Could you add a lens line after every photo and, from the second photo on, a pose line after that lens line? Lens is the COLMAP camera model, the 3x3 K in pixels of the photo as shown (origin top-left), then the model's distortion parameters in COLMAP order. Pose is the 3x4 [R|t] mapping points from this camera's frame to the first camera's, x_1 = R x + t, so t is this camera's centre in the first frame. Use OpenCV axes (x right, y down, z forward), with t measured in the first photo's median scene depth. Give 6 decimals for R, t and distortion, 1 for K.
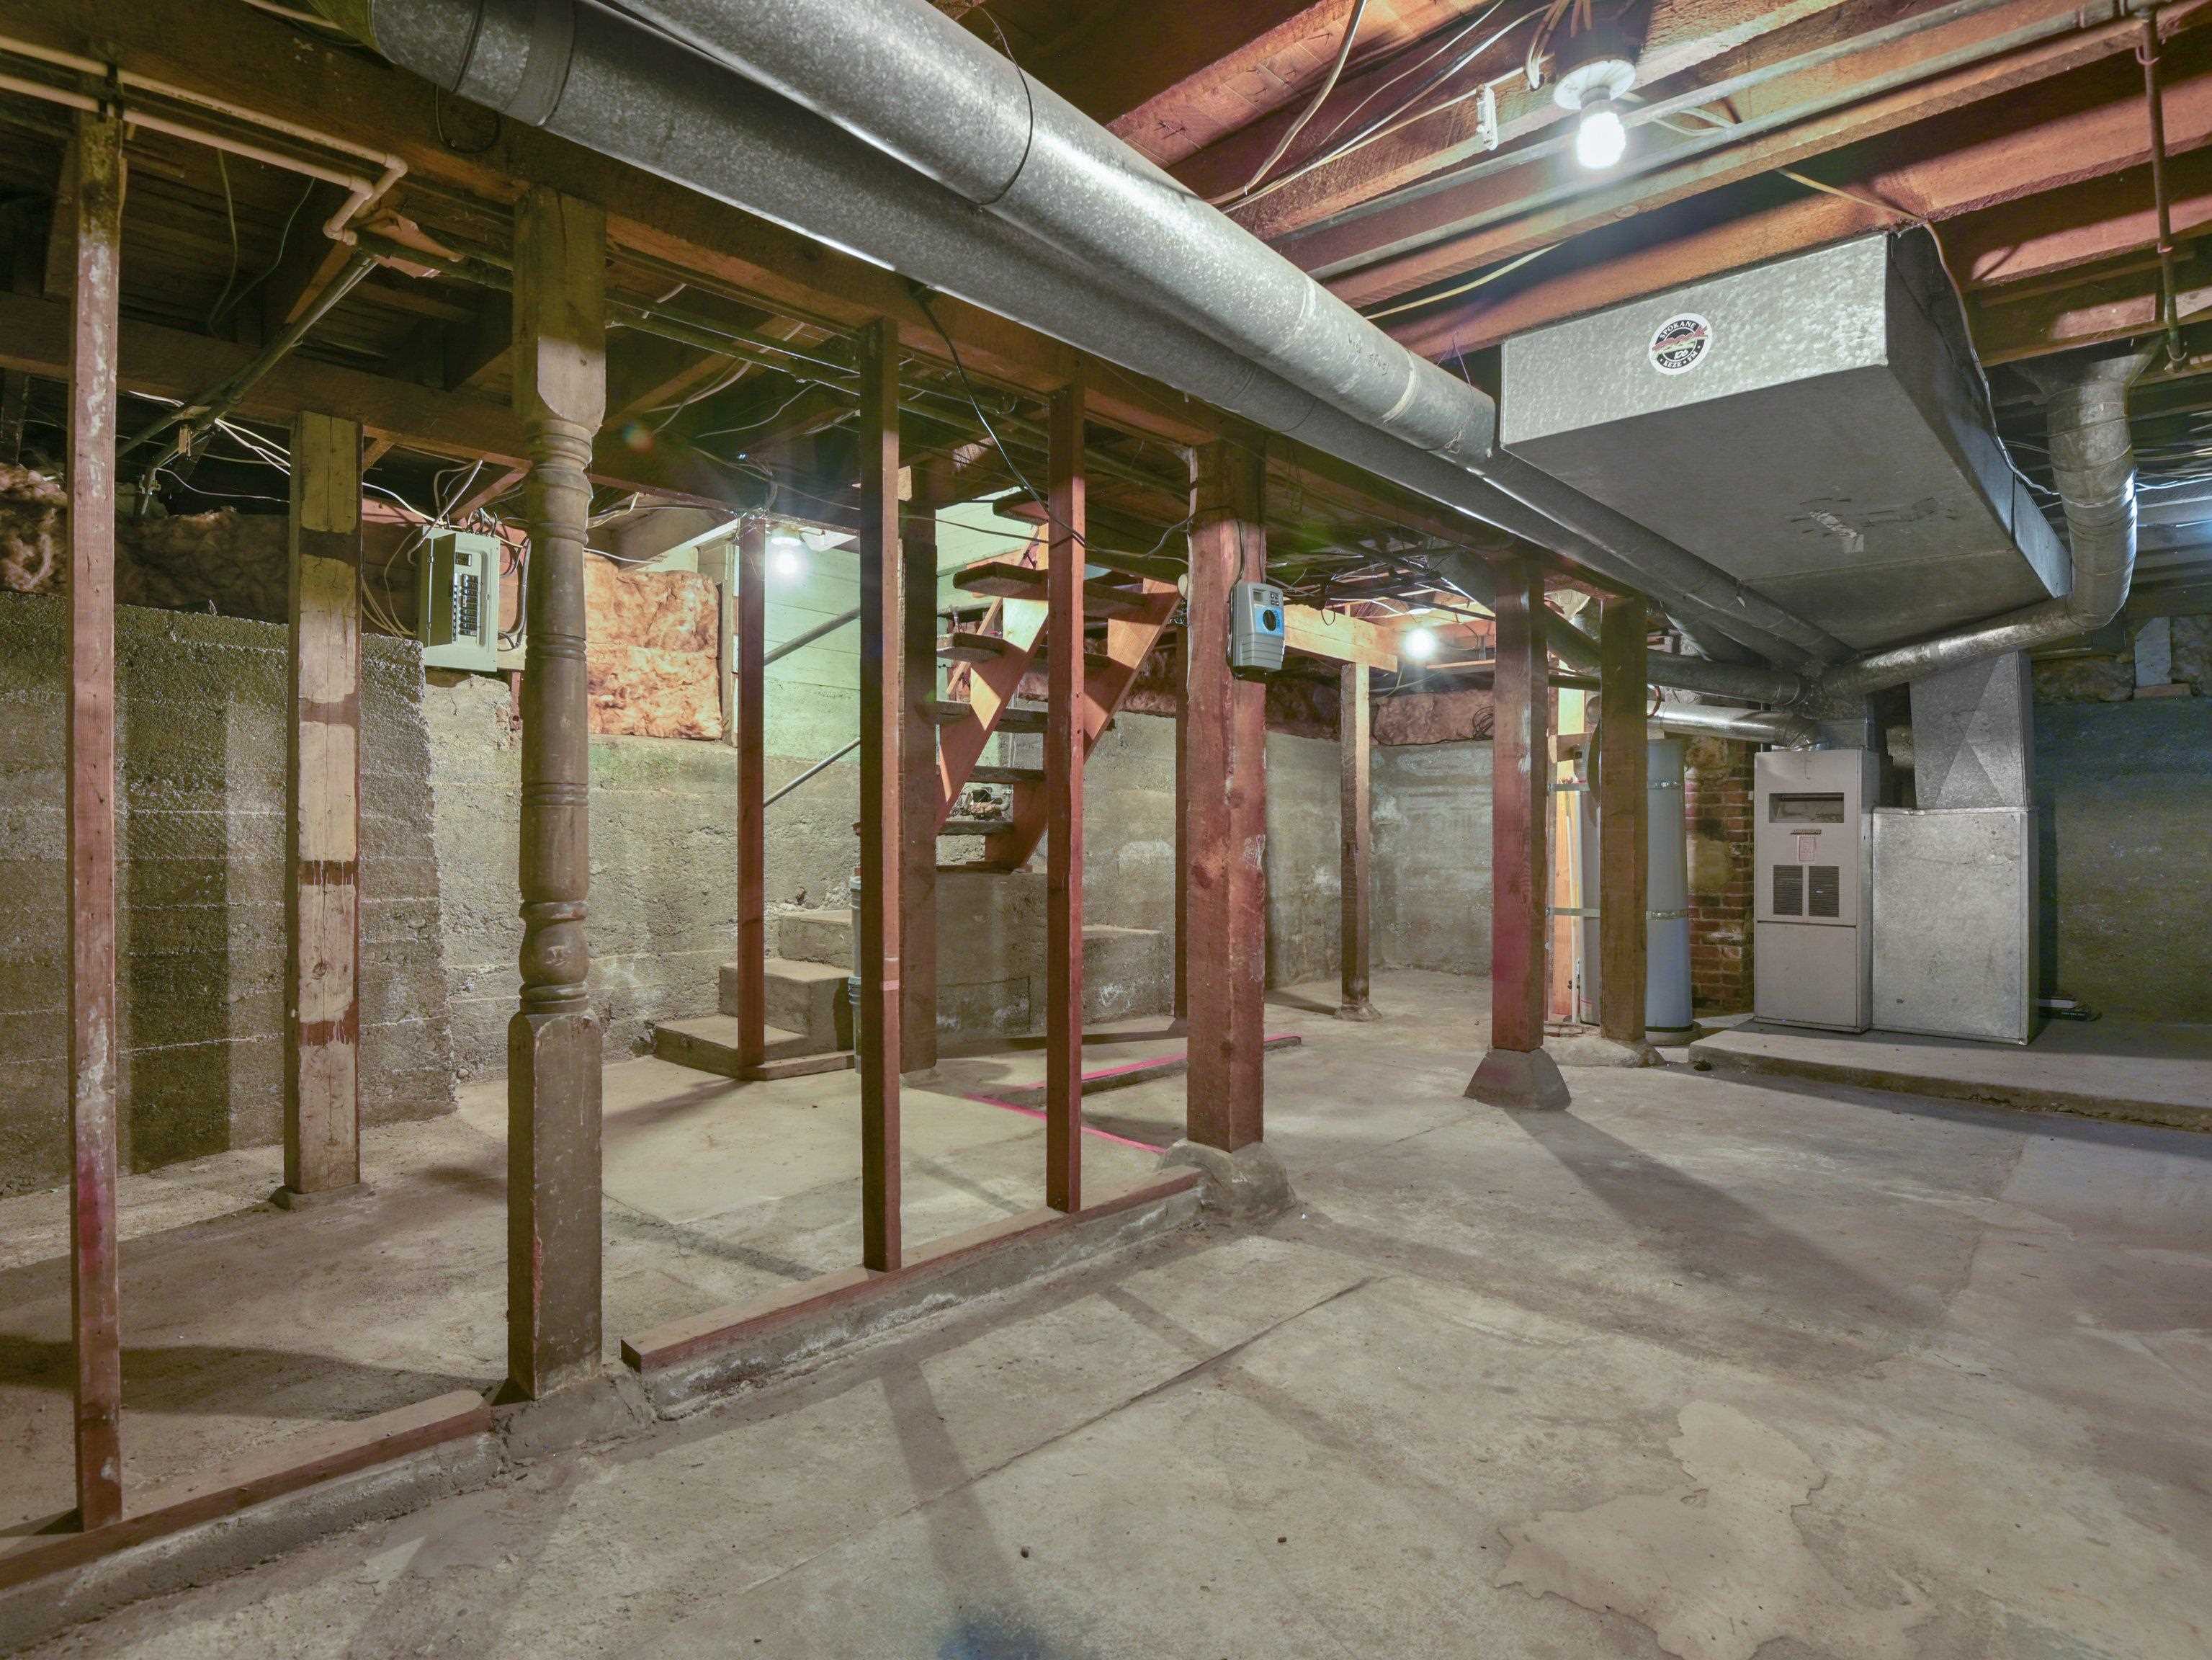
lens RADIAL K [[1157.3, 0, 1103.4], [0, 1157.3, 823.7], [0, 0, 1]] dist [-0.007302, -0.006996]
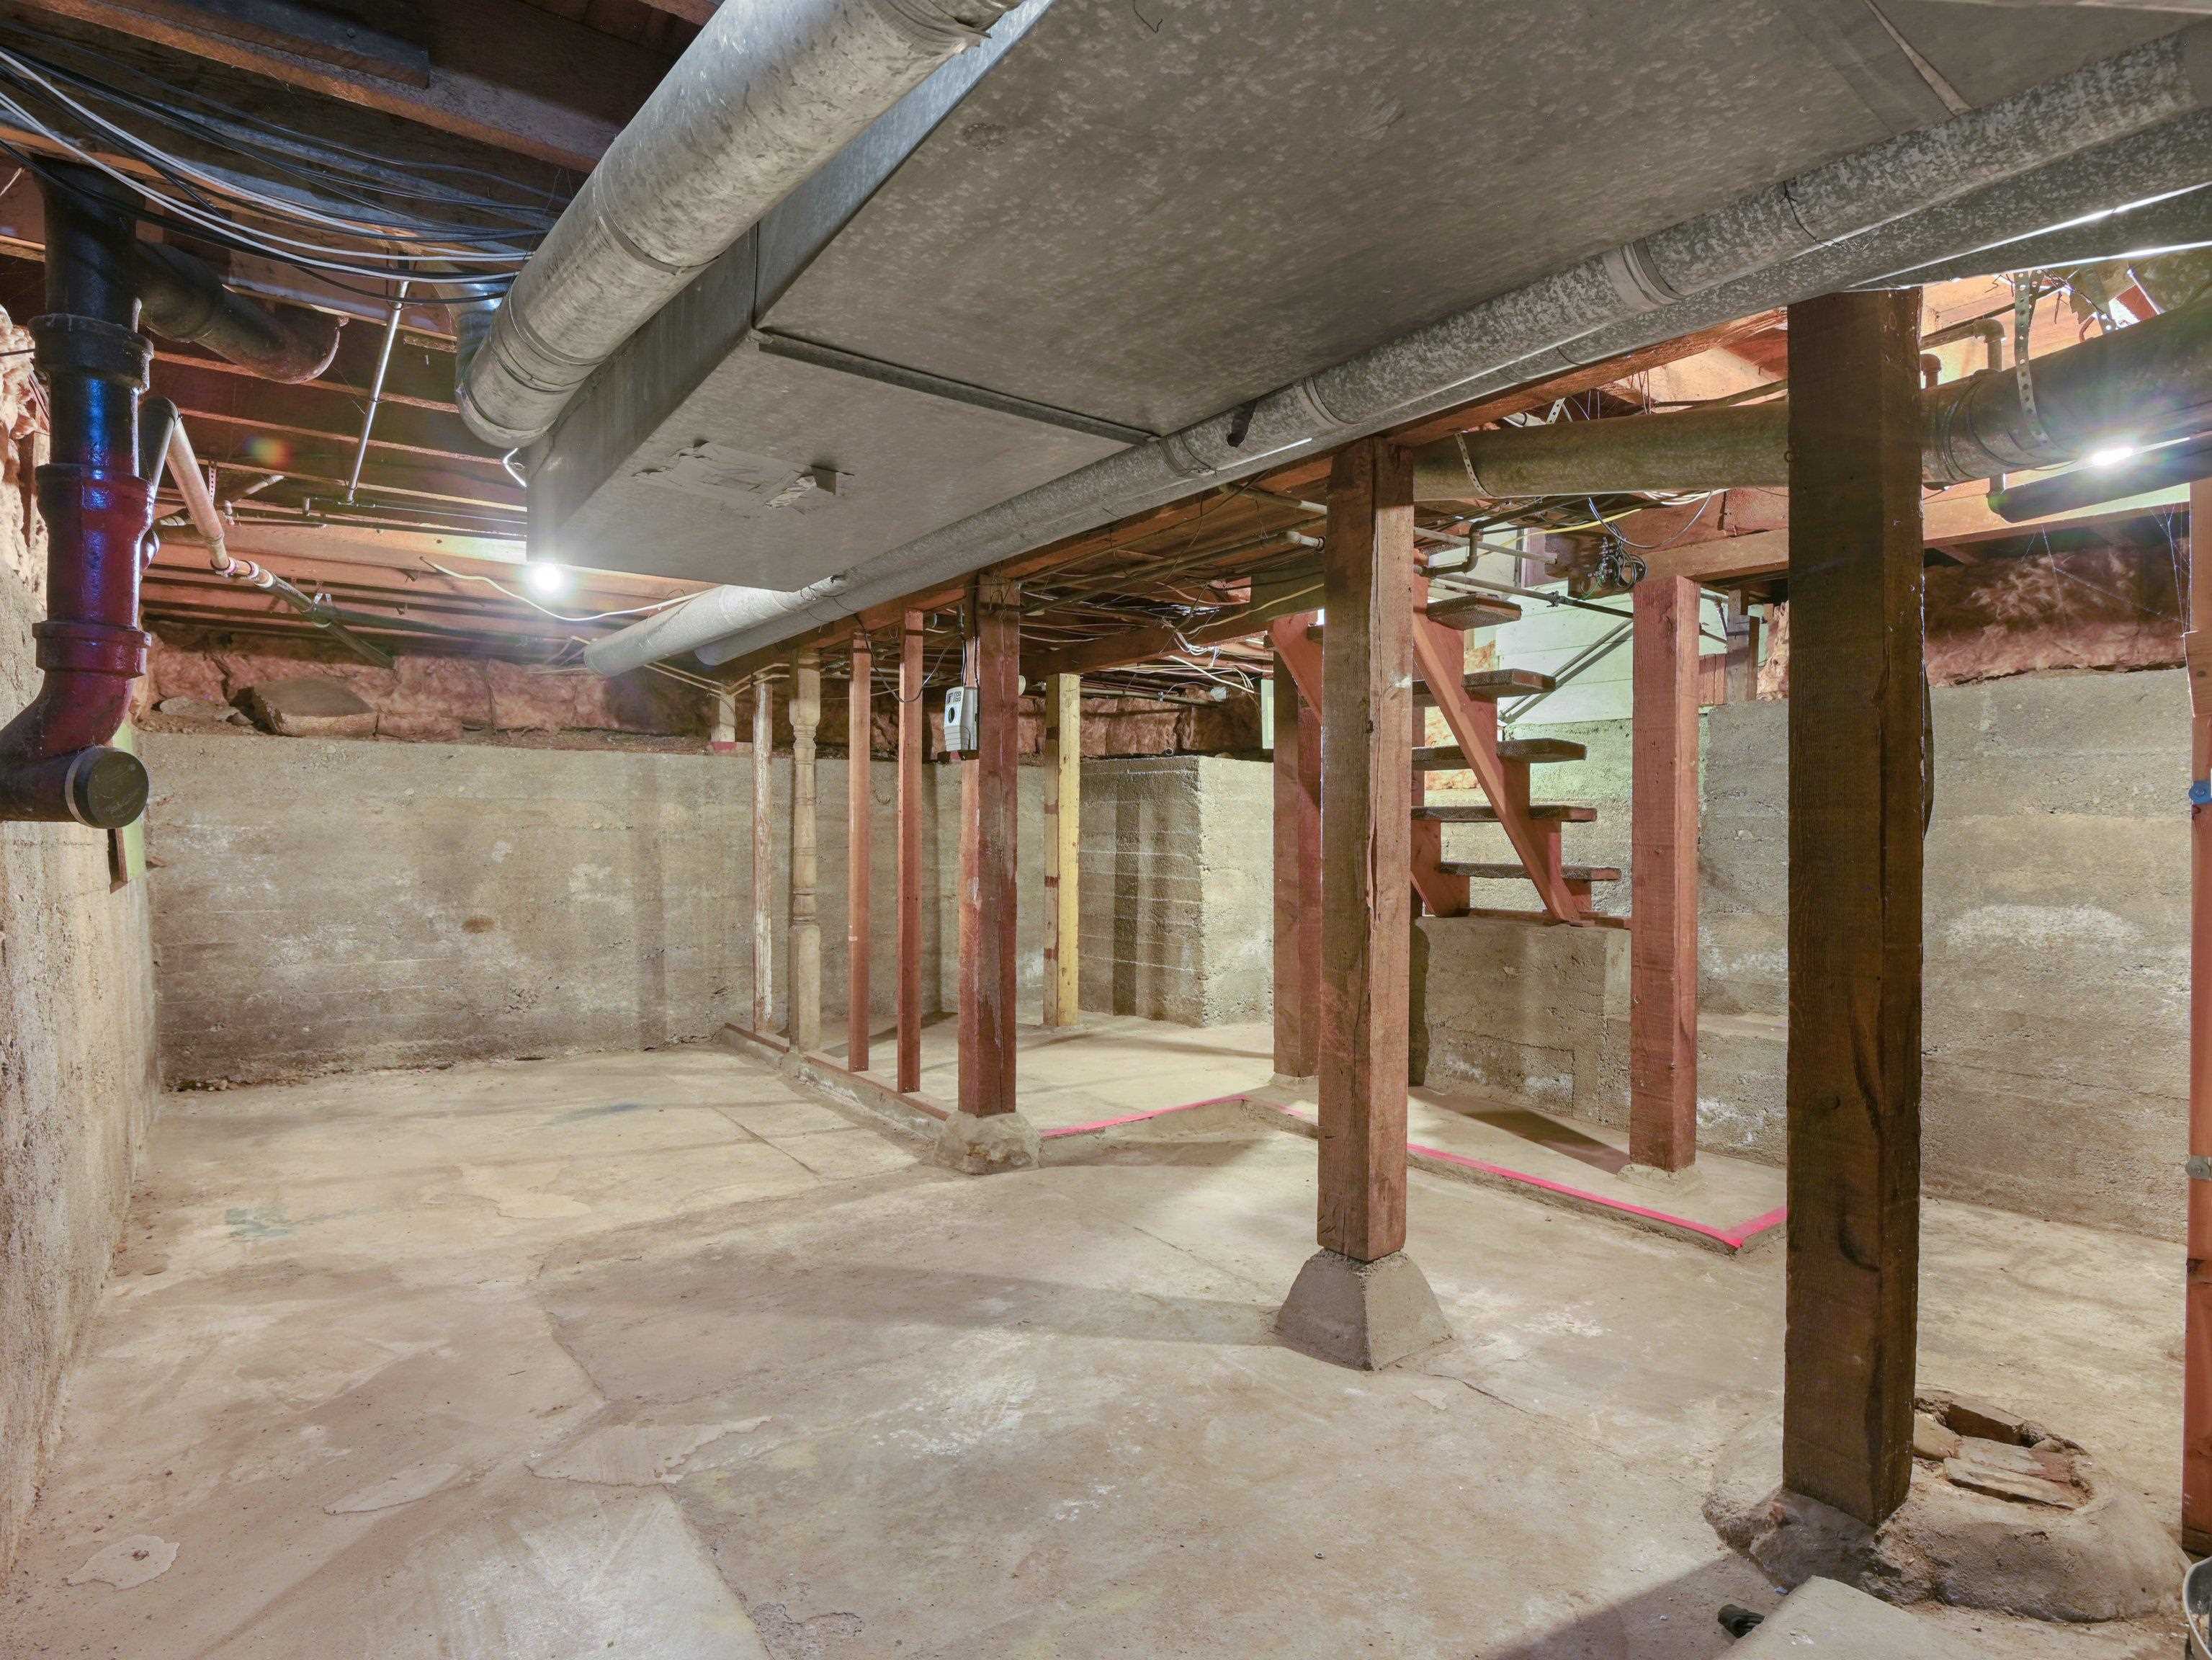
lens RADIAL K [[1157.3, 0, 1101.4], [0, 1157.3, 839.1], [0, 0, 1]] dist [-0.007302, -0.006996]
pose [[-0.172628, -0.005356, -0.984972, 1.686471], [-0.002956, 0.999984, -0.004919, -0.032506], [0.984983, 0.002063, -0.172641, 1.663491]]
